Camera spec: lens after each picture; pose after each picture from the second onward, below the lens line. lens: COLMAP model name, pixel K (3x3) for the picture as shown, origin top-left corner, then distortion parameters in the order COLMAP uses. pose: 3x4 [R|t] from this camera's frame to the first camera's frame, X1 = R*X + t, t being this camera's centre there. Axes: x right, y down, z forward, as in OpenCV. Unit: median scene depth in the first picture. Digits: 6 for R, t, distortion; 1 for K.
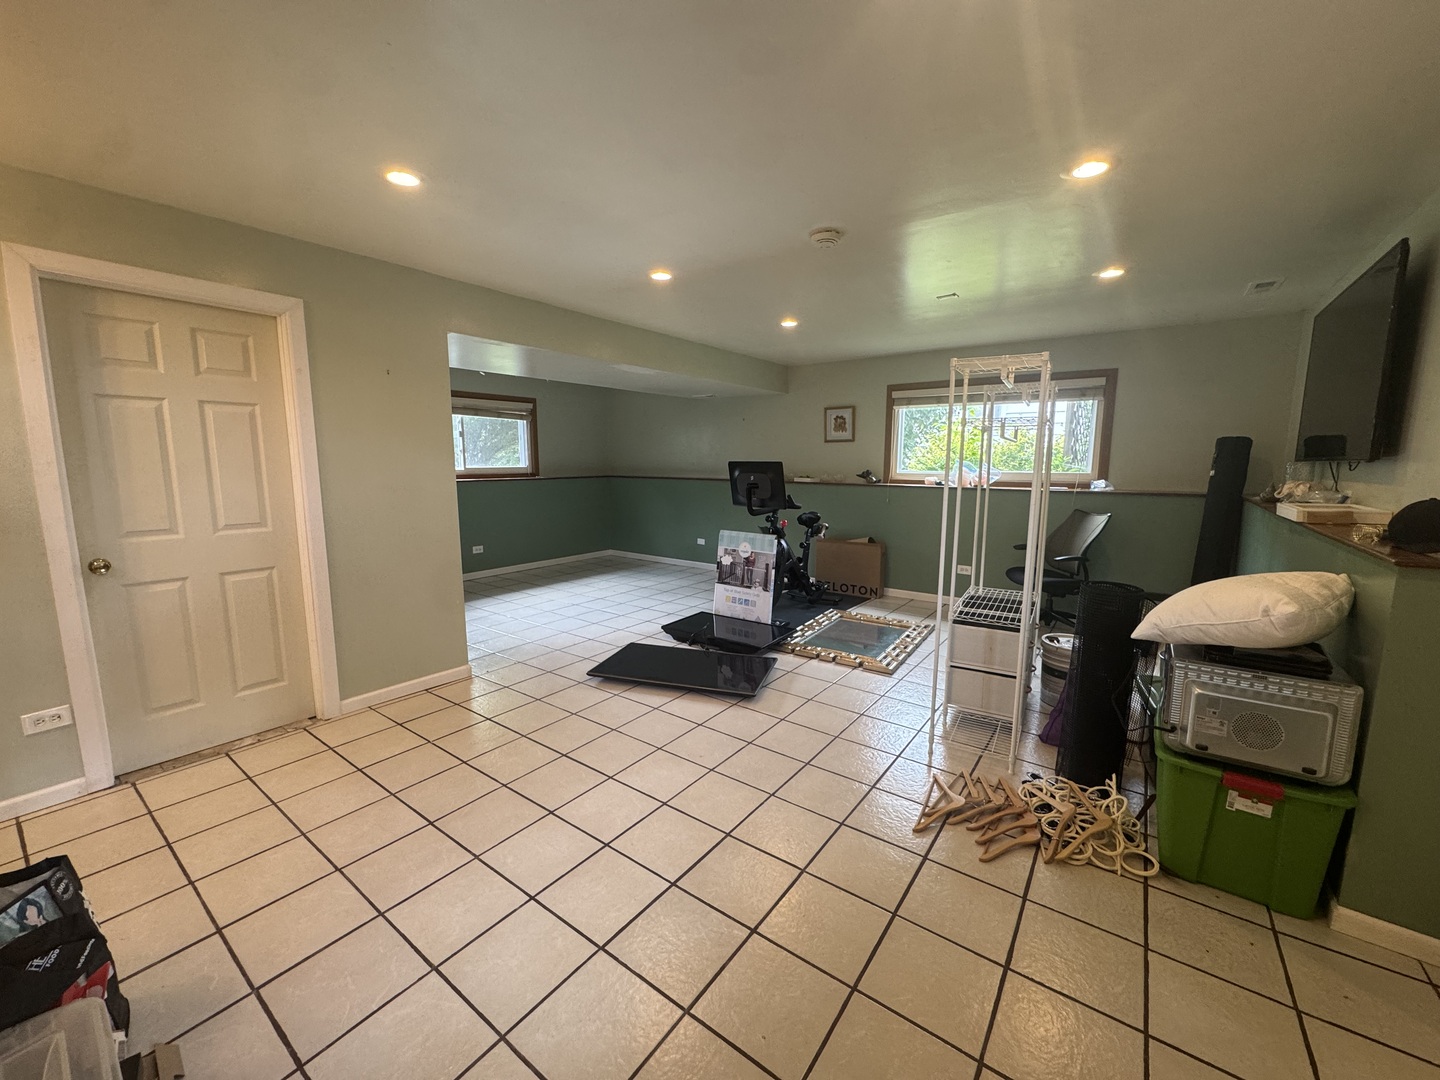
lens RADIAL K [[577.1, 0, 720.0], [0, 577.1, 540.0], [0, 0, 1]] dist [-0.004840, -0.000003]
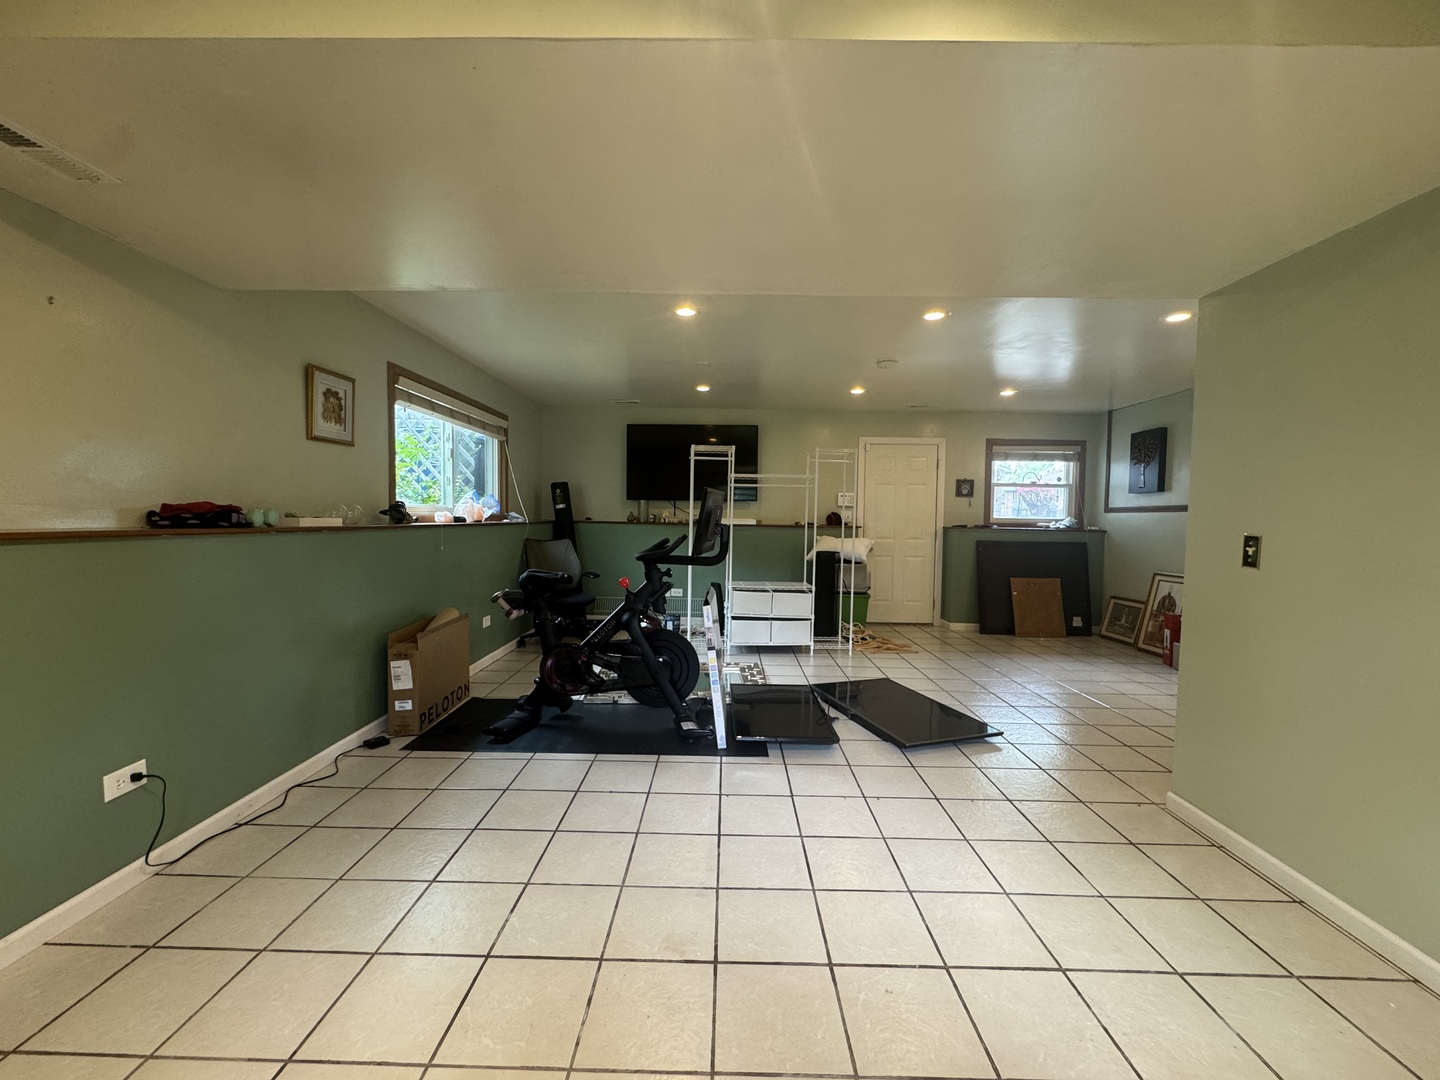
lens RADIAL K [[575.6, 0, 720.0], [0, 575.6, 540.0], [0, 0, 1]] dist [-0.005618, 0.000435]
pose [[-0.588992, -0.048074, 0.806708, -0.516722], [0.094481, 0.987287, 0.127817, -0.158126], [-0.802597, 0.151502, -0.576962, 1.365592]]
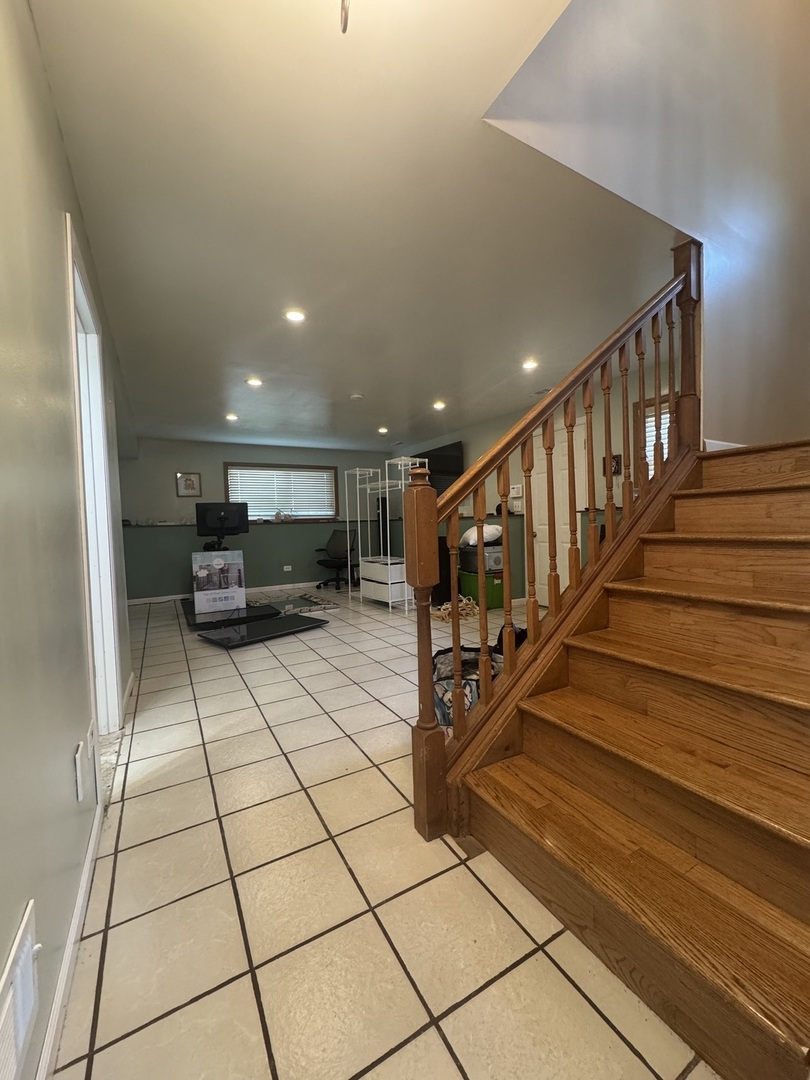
lens RADIAL K [[431.7, 0, 405.0], [0, 431.7, 540.0], [0, 0, 1]] dist [-0.005618, 0.000435]
pose [[0.406047, -0.053230, 0.912301, -0.744791], [0.158914, 0.987205, -0.013130, 0.047339], [-0.899929, 0.150309, 0.409311, 0.122869]]
